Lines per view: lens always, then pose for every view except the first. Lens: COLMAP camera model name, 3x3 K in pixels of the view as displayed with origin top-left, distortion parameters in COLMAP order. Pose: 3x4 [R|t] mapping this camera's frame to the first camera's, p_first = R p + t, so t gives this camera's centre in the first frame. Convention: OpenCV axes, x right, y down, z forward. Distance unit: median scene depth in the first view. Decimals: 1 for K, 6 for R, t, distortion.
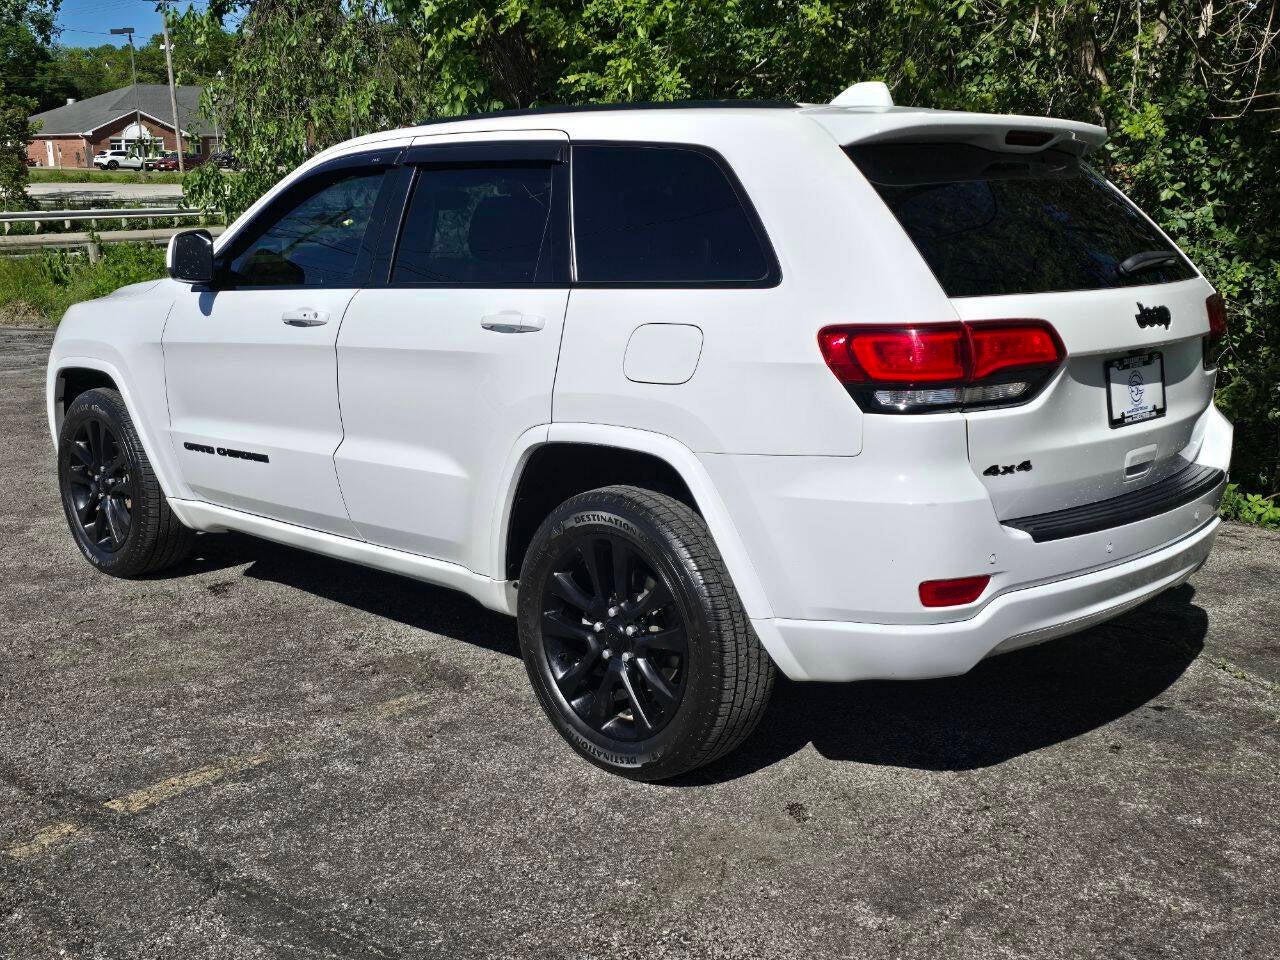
lens RADIAL K [[1361.9, 0, 647.5], [0, 1361.9, 472.0], [0, 0, 1]] dist [0.114747, -0.187917]
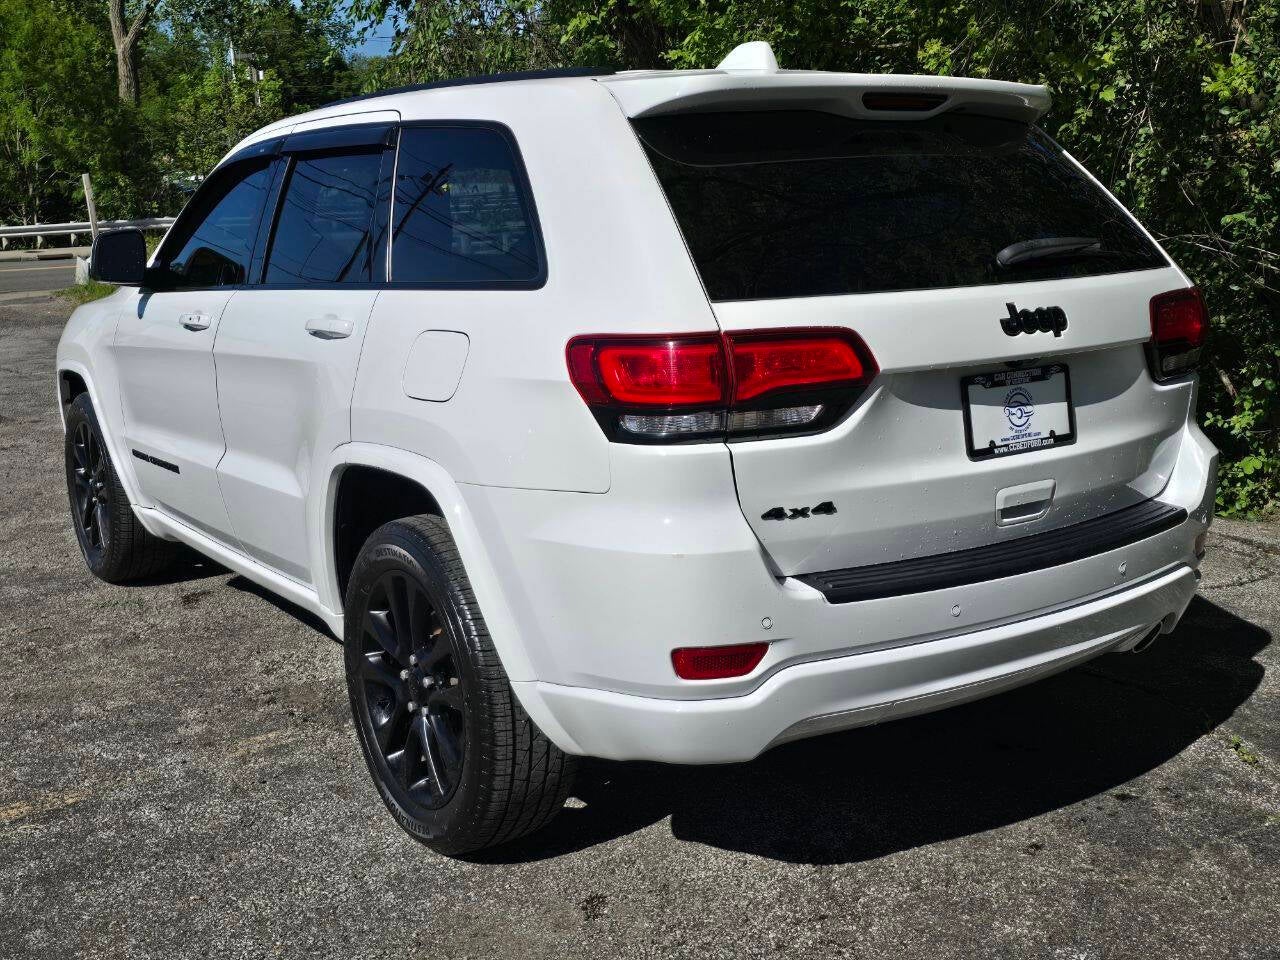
lens RADIAL K [[1364.5, 0, 640.0], [0, 1364.5, 480.0], [0, 0, 1]] dist [0.117652, -0.206761]
pose [[0.979533, 0.017863, -0.200488, 0.288745], [-0.015213, 0.999775, 0.014749, -0.027457], [0.200706, -0.011397, 0.979585, 0.165486]]
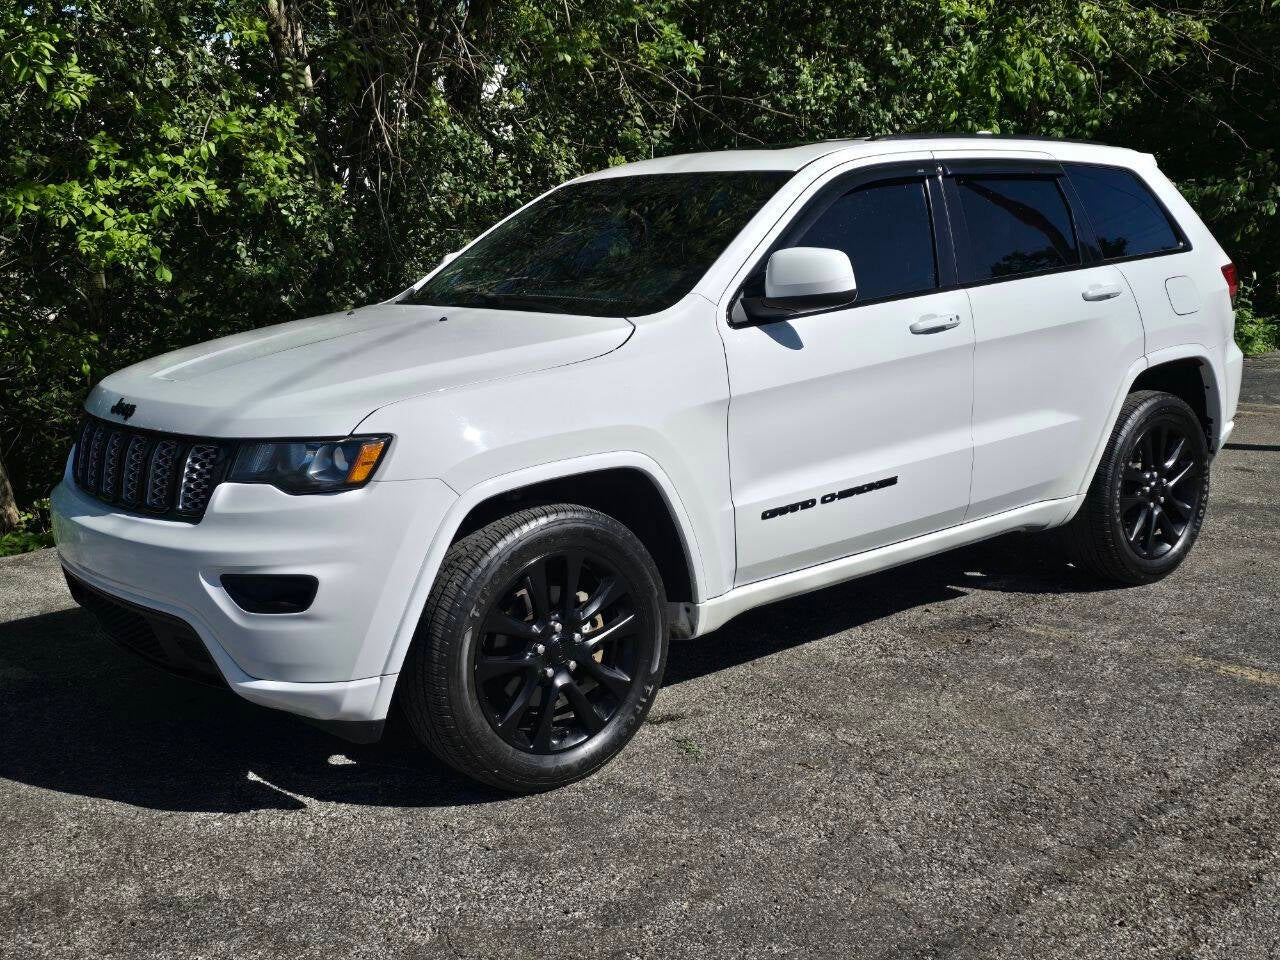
lens RADIAL K [[1364.0, 0, 634.4], [0, 1364.0, 479.4], [0, 0, 1]] dist [0.115337, -0.214131]
pose [[0.116465, -0.184183, 0.975967, -1.567751], [0.220948, 0.962835, 0.155339, -0.253122], [-0.968307, 0.197546, 0.152832, 1.312976]]
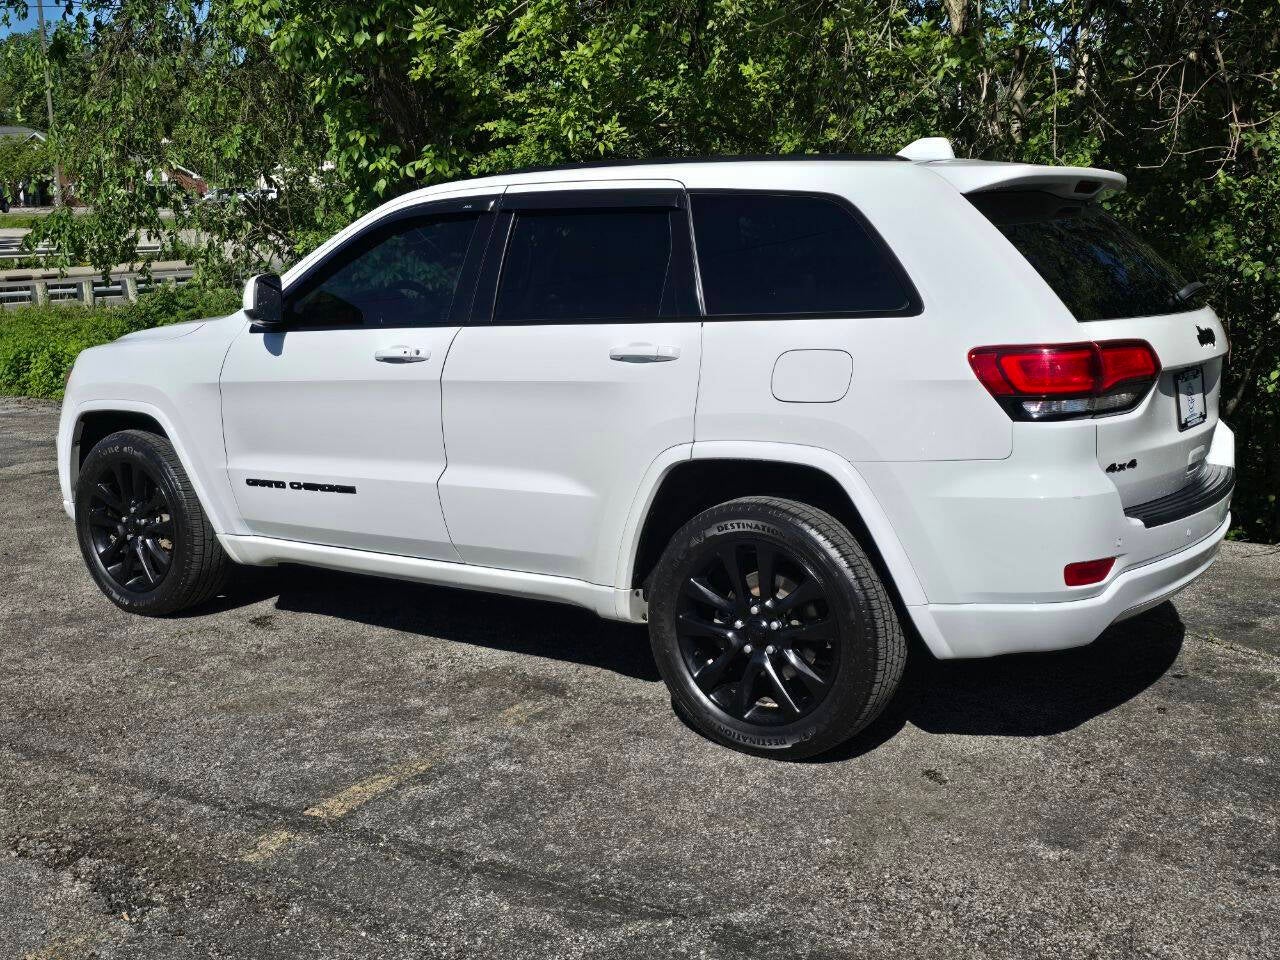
lens RADIAL K [[1364.5, 0, 640.0], [0, 1364.5, 480.0], [0, 0, 1]] dist [0.117652, -0.206761]
pose [[0.986911, -0.033321, 0.157787, -0.288487], [0.037039, 0.999100, -0.020680, 0.016110], [-0.156956, 0.026254, 0.987257, -0.089623]]
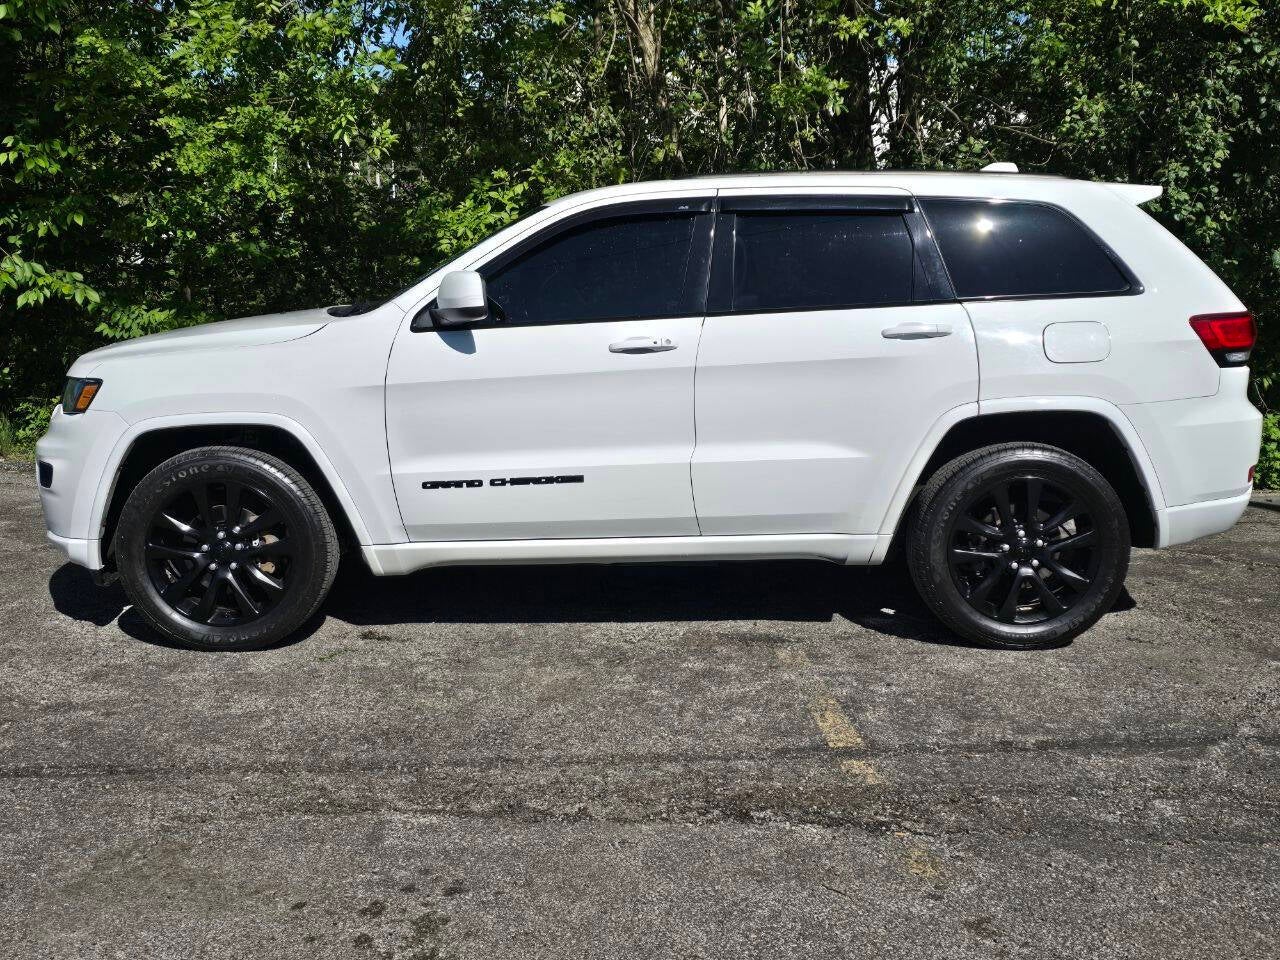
lens RADIAL K [[1364.0, 0, 634.4], [0, 1364.0, 479.4], [0, 0, 1]] dist [0.115337, -0.214131]
pose [[0.727919, -0.107997, 0.677105, -1.246811], [0.133503, 0.990942, 0.014532, -0.024438], [-0.672541, 0.079818, 0.735743, 0.225899]]
